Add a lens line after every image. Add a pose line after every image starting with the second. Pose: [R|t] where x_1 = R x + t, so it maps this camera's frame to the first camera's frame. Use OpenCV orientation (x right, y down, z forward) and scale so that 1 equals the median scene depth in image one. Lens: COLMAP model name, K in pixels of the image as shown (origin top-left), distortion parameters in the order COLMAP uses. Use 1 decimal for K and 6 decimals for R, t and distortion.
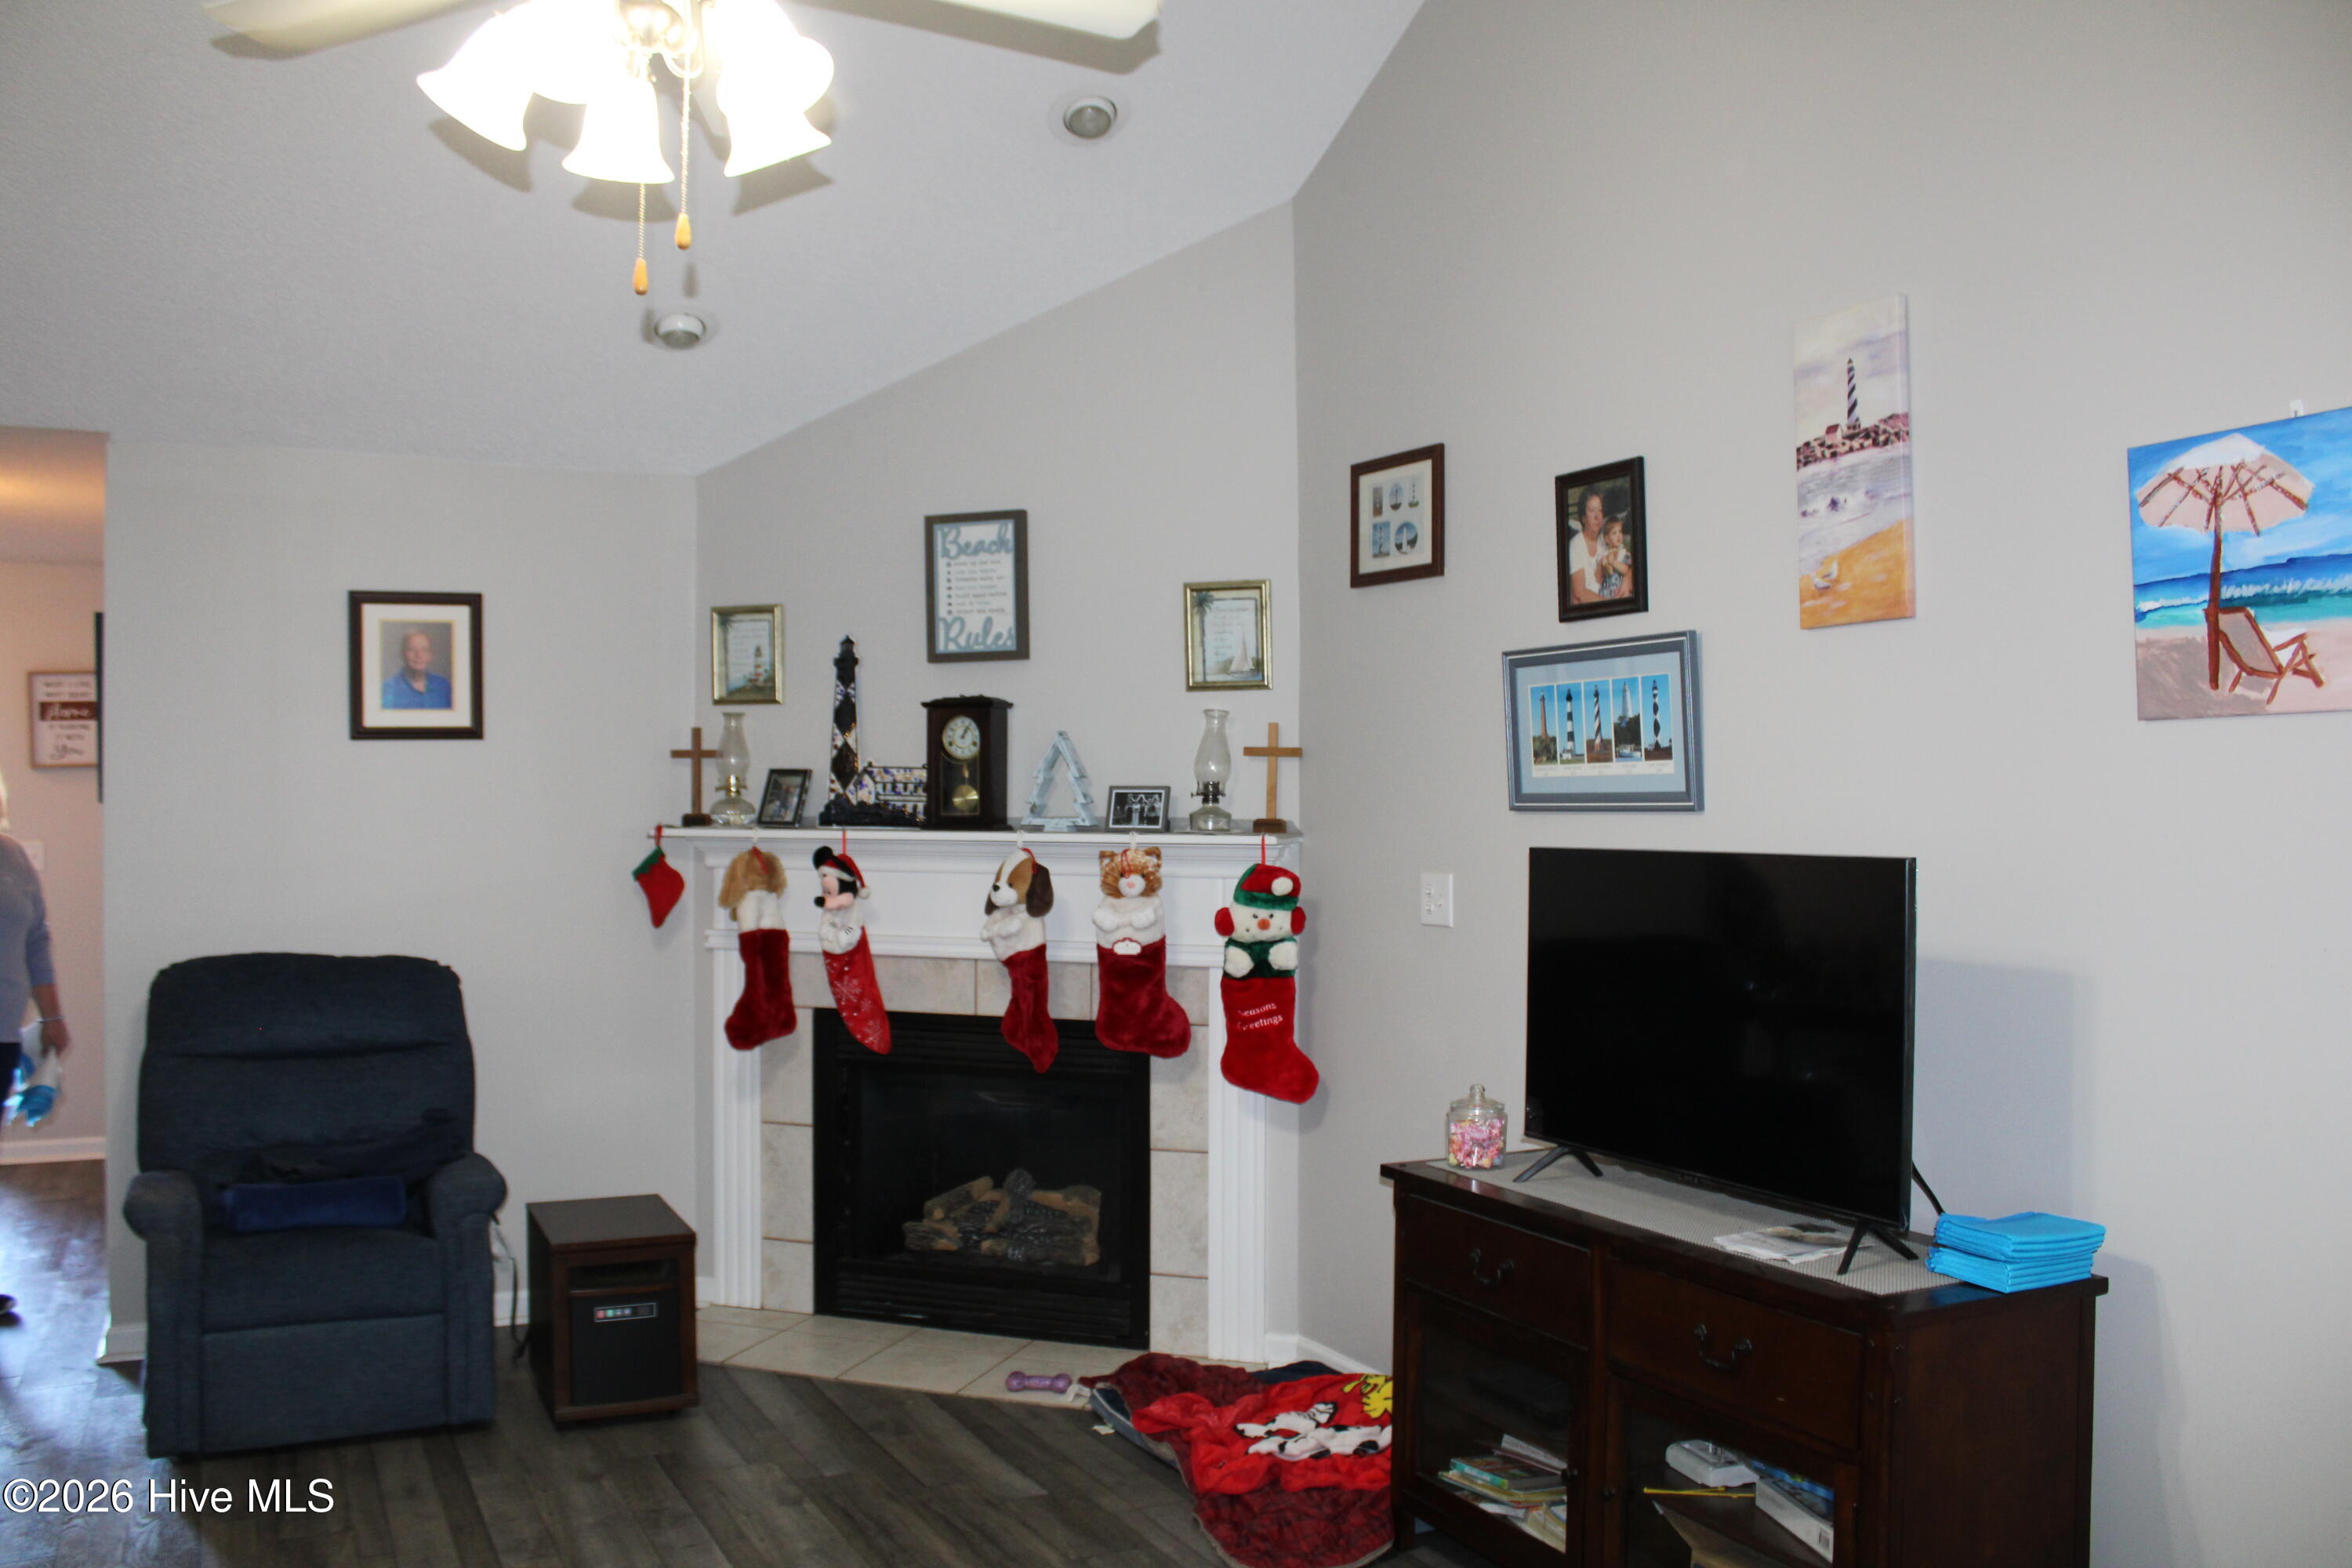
lens RADIAL K [[1949.6, 0, 1175.7], [0, 1949.6, 785.2], [0, 0, 1]] dist [-0.164986, 0.149612]
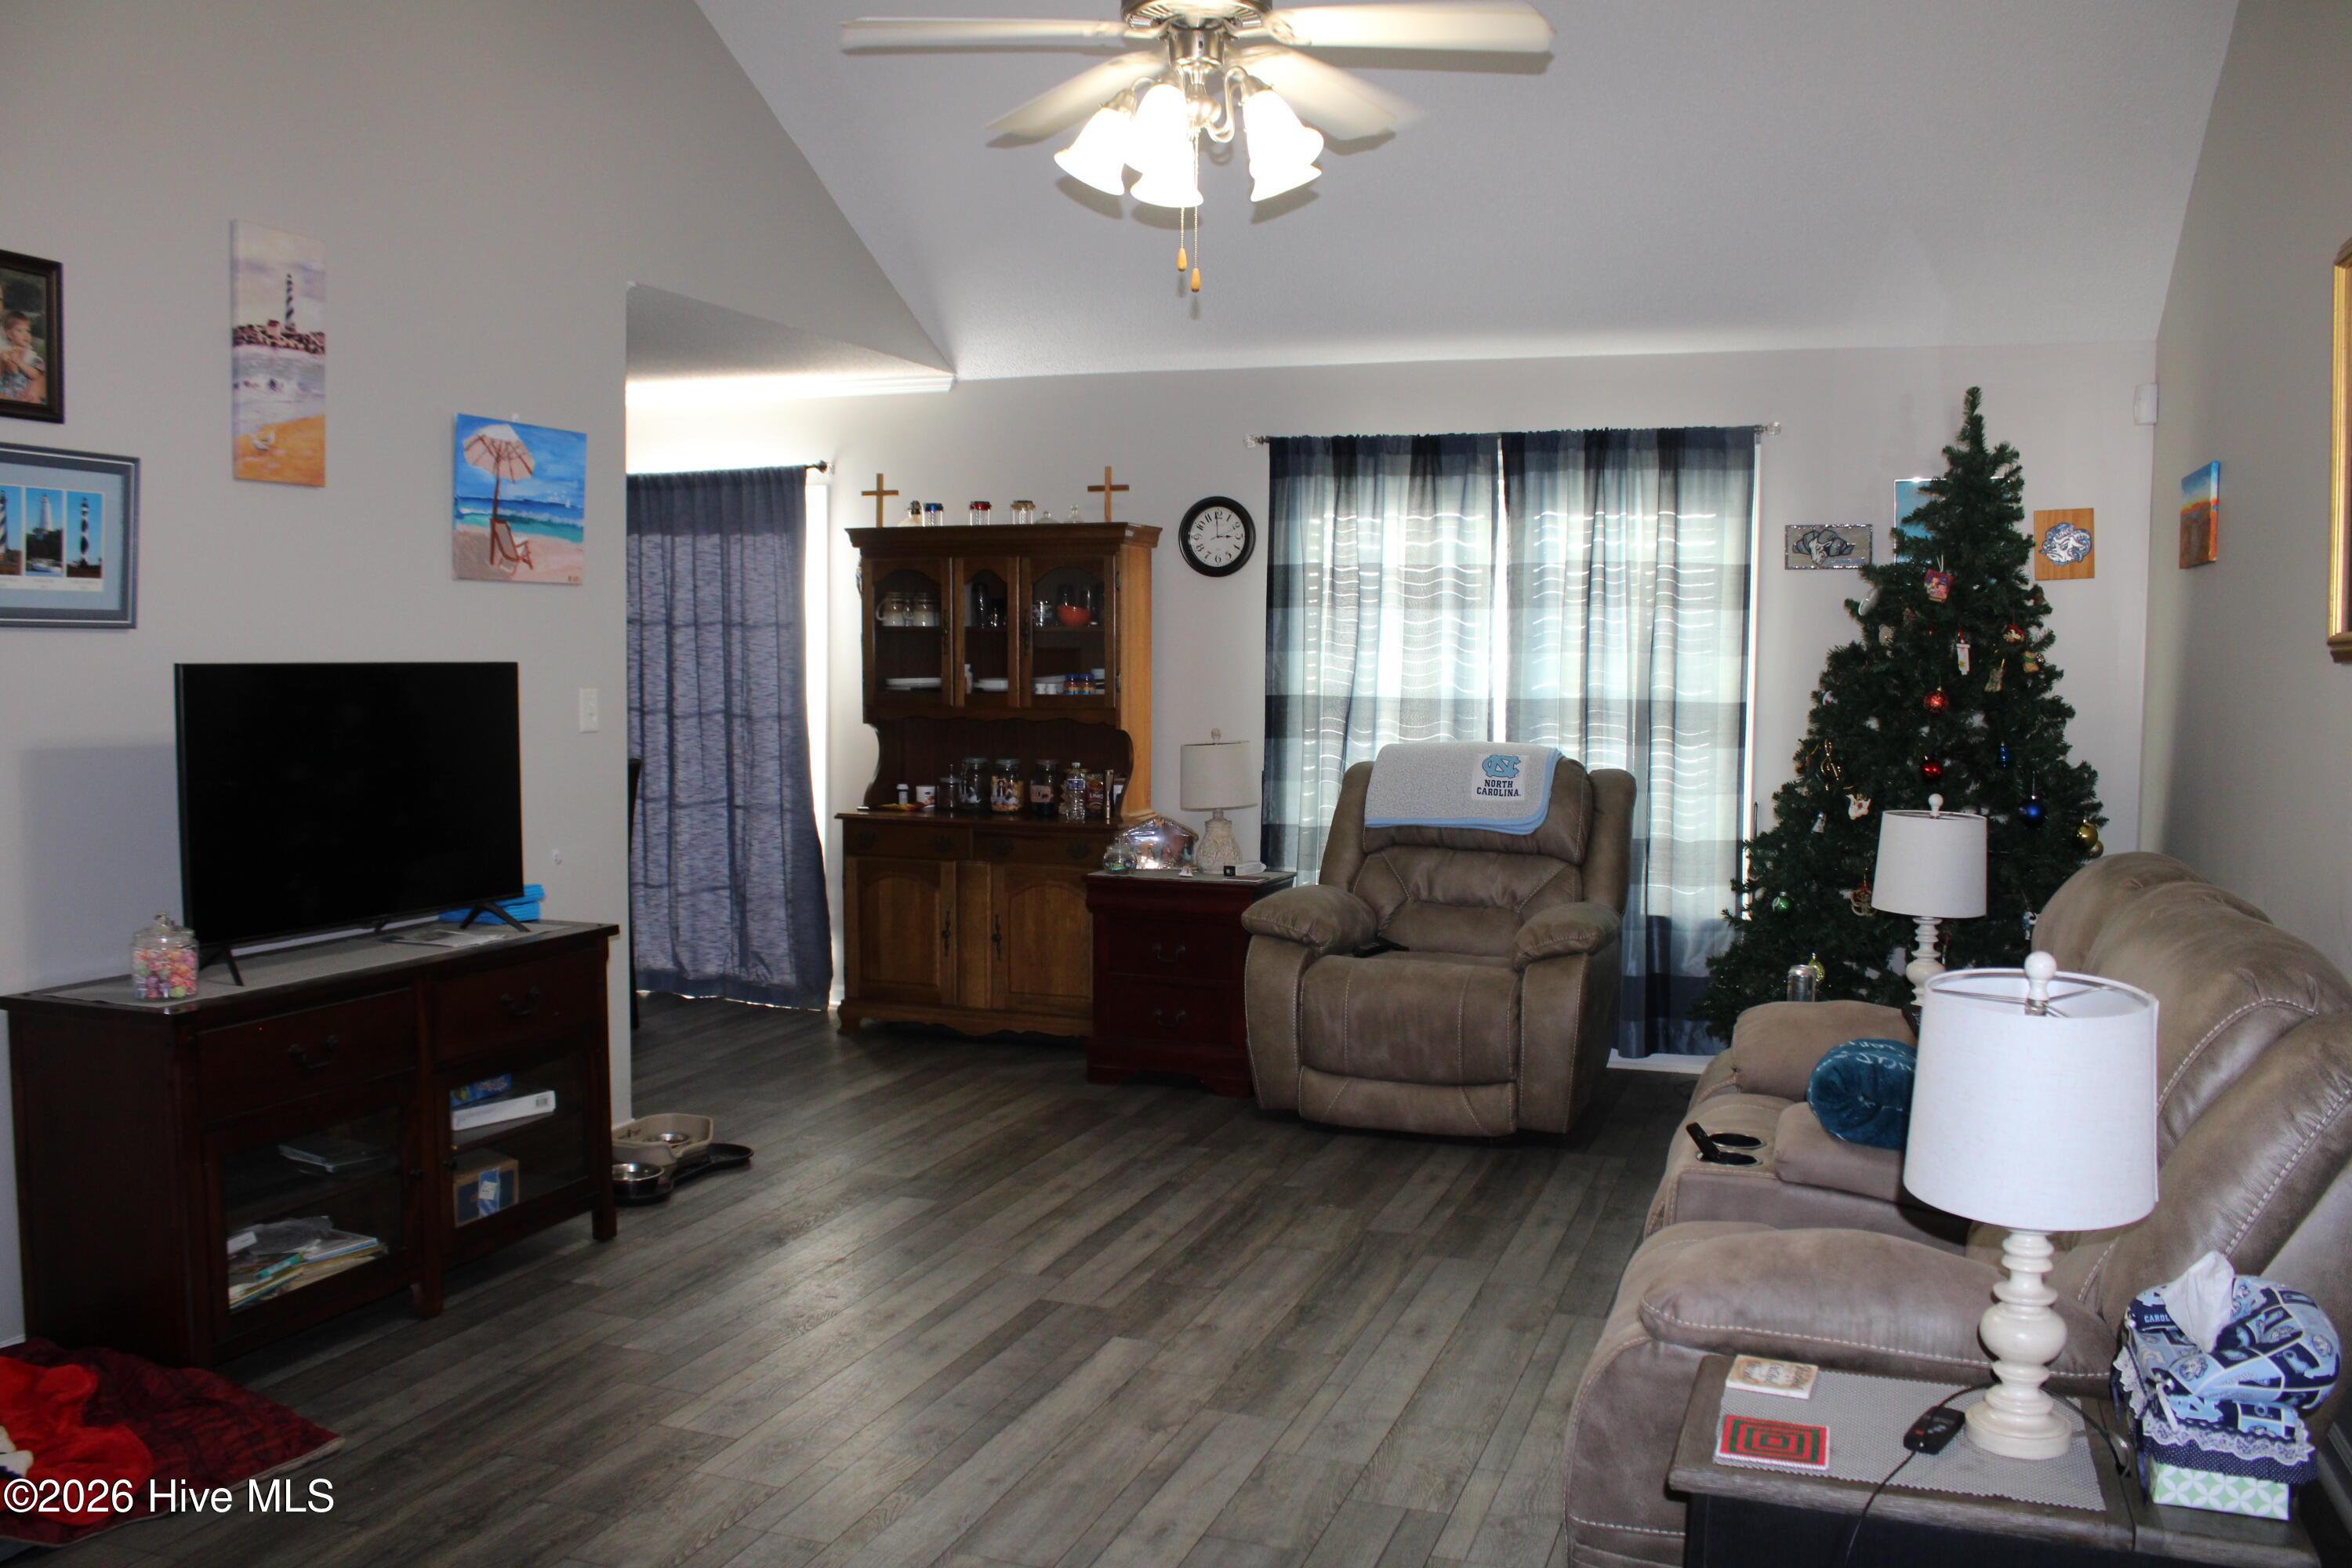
lens RADIAL K [[1949.6, 0, 1174.7], [0, 1949.6, 788.0], [0, 0, 1]] dist [-0.164986, 0.149612]
pose [[-0.685833, -0.047594, 0.726201, -0.967459], [-0.009427, 0.998357, 0.056528, 0.040733], [-0.727698, 0.031923, -0.685154, 1.429661]]
